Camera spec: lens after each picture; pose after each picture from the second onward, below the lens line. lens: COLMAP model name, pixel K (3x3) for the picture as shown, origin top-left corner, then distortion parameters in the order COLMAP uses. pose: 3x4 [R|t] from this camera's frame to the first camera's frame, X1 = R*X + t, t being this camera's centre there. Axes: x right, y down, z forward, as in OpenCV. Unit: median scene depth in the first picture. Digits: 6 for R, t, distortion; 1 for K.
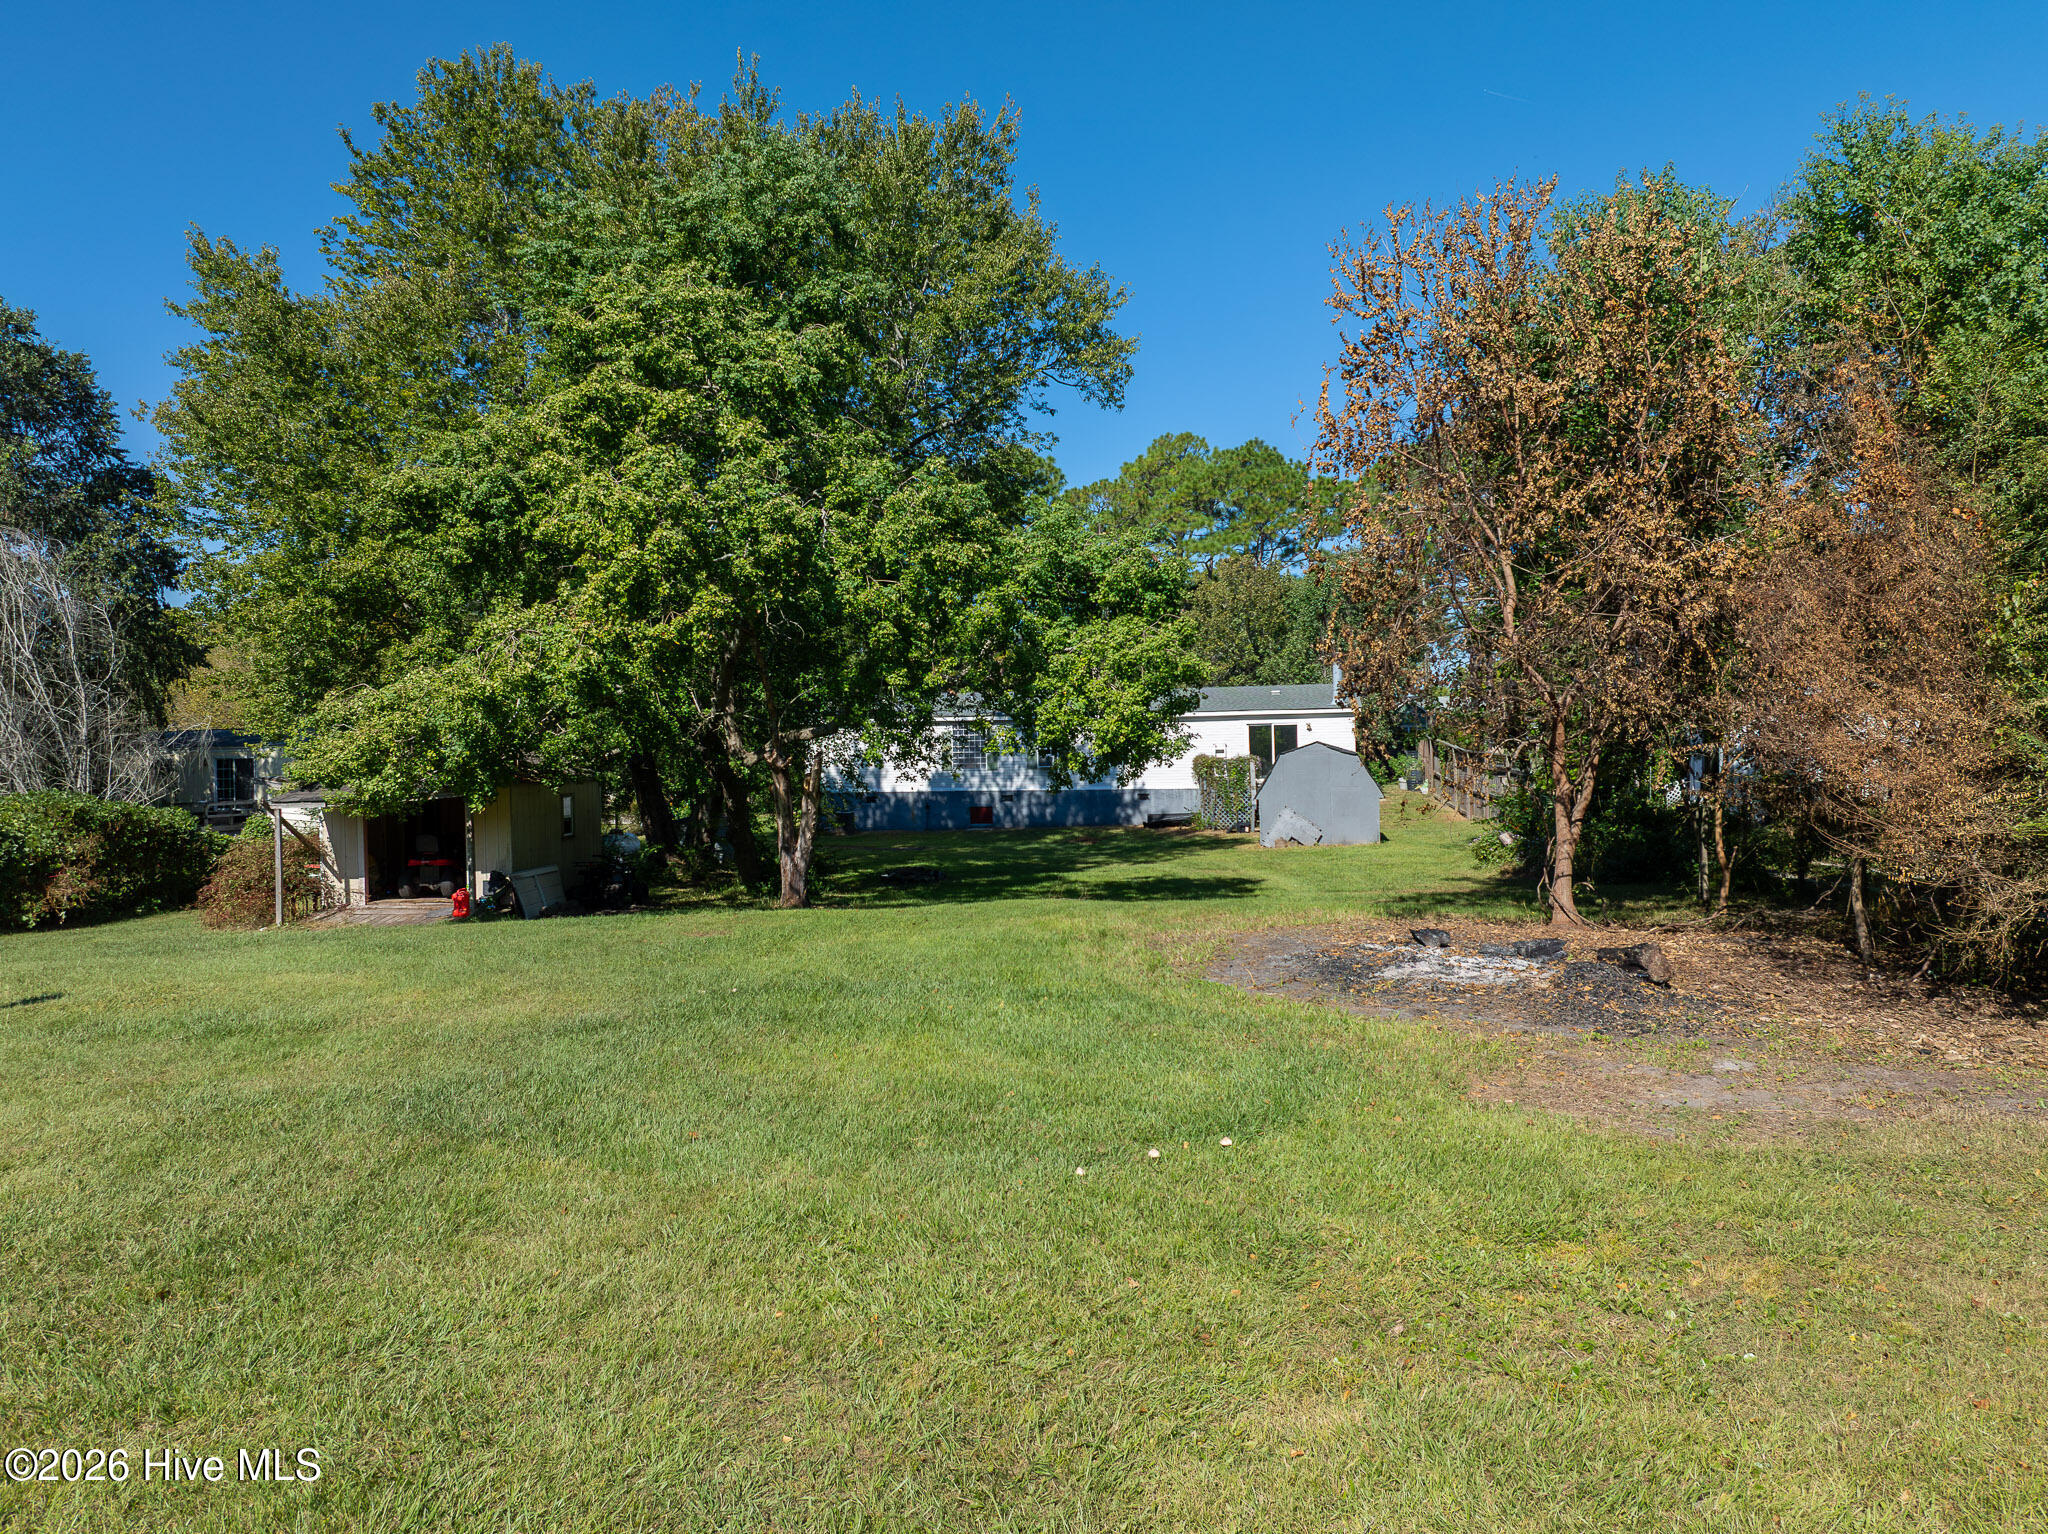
lens RADIAL K [[1456.3, 0, 1024.0], [0, 1456.3, 767.0], [0, 0, 1]] dist [-0.054340, 0.028363]
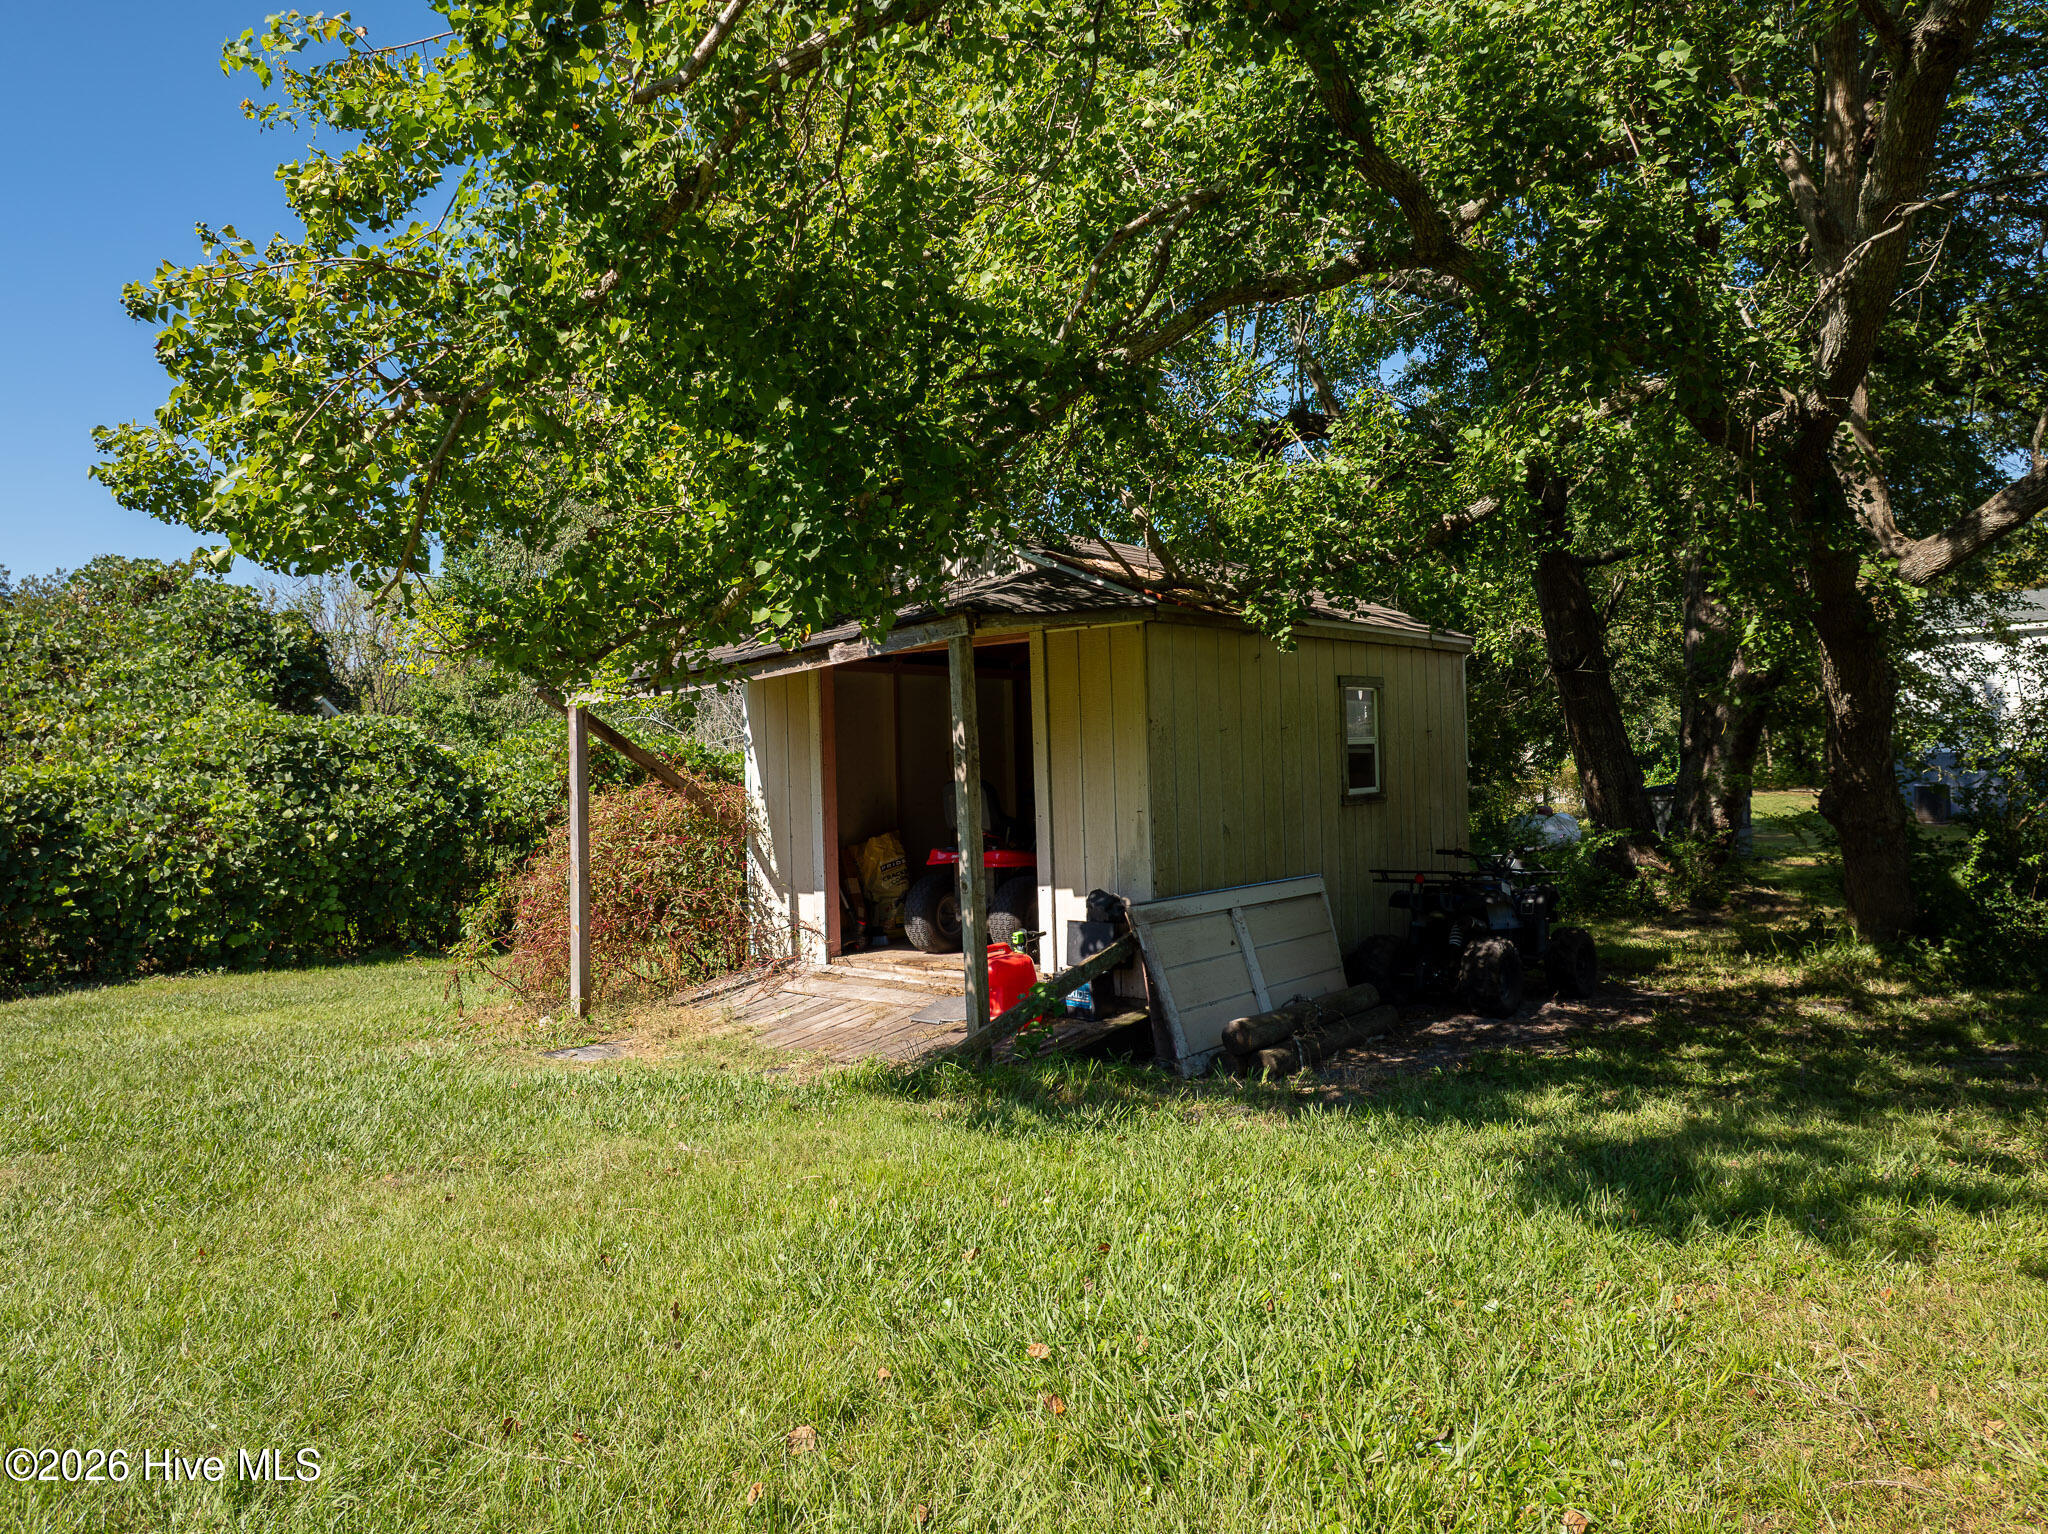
lens RADIAL K [[1456.3, 0, 1024.0], [0, 1456.3, 767.0], [0, 0, 1]] dist [-0.054340, 0.028363]
pose [[0.808361, -0.002907, -0.588680, -0.185256], [0.007143, 0.999963, 0.004870, 0.041674], [0.588644, -0.008141, 0.808351, 0.715568]]
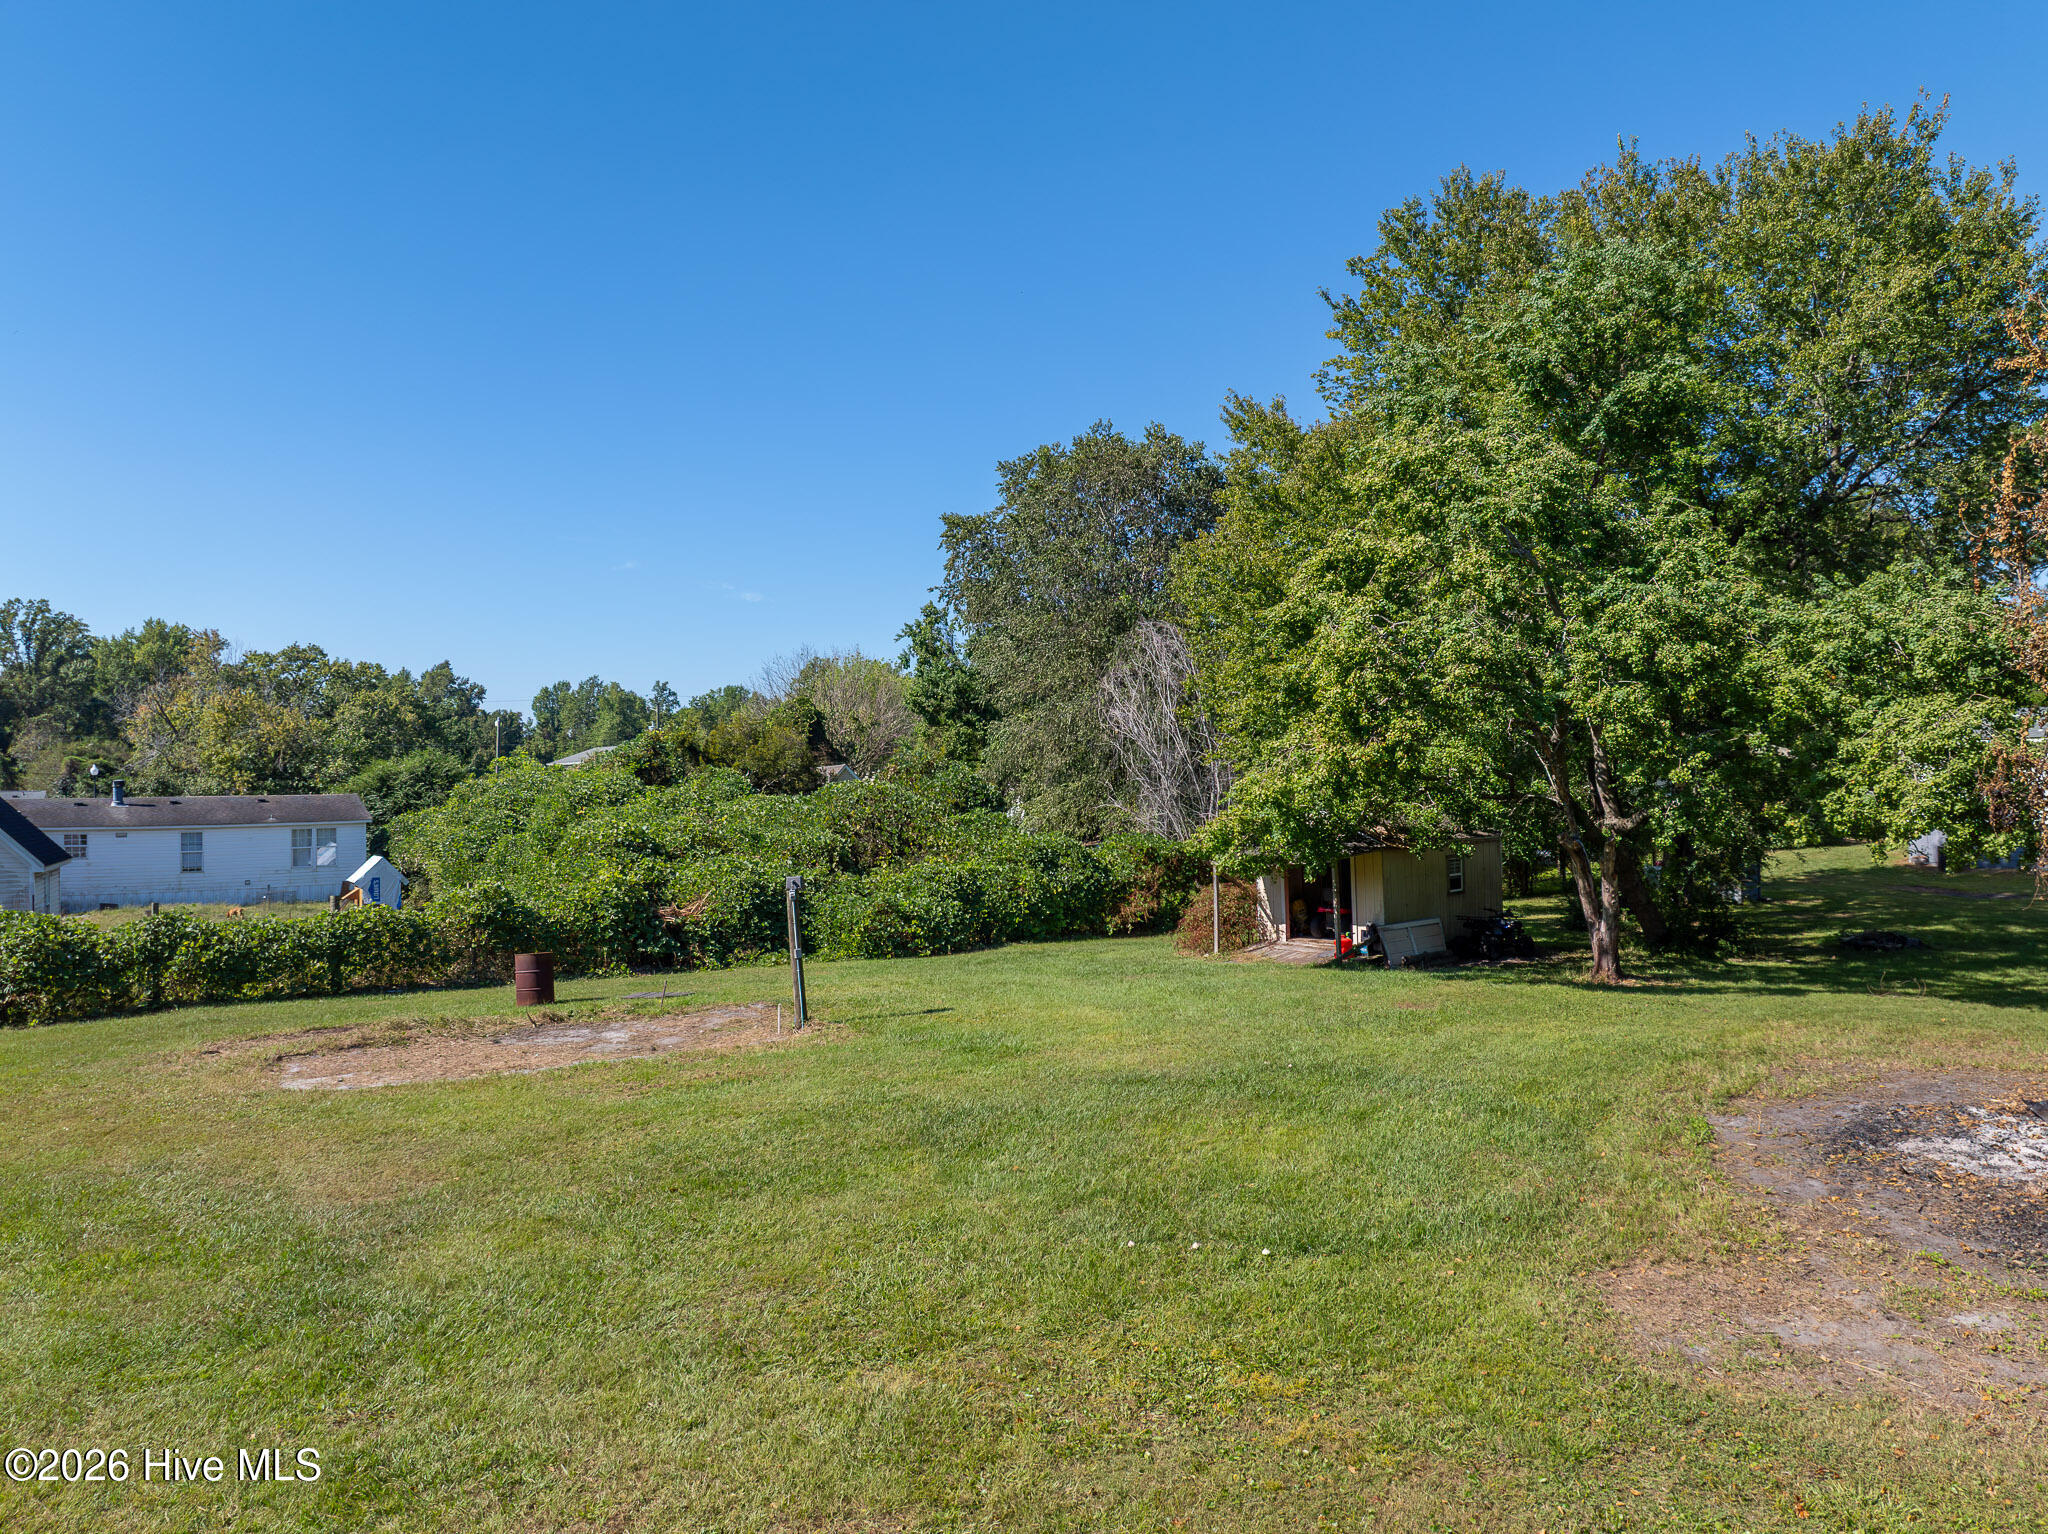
lens RADIAL K [[1456.3, 0, 1024.0], [0, 1456.3, 767.0], [0, 0, 1]] dist [-0.054340, 0.028363]
pose [[0.672656, -0.003068, -0.739949, 0.325587], [0.010816, 0.999925, 0.005687, -0.065675], [0.739876, -0.011829, 0.672639, -0.018304]]
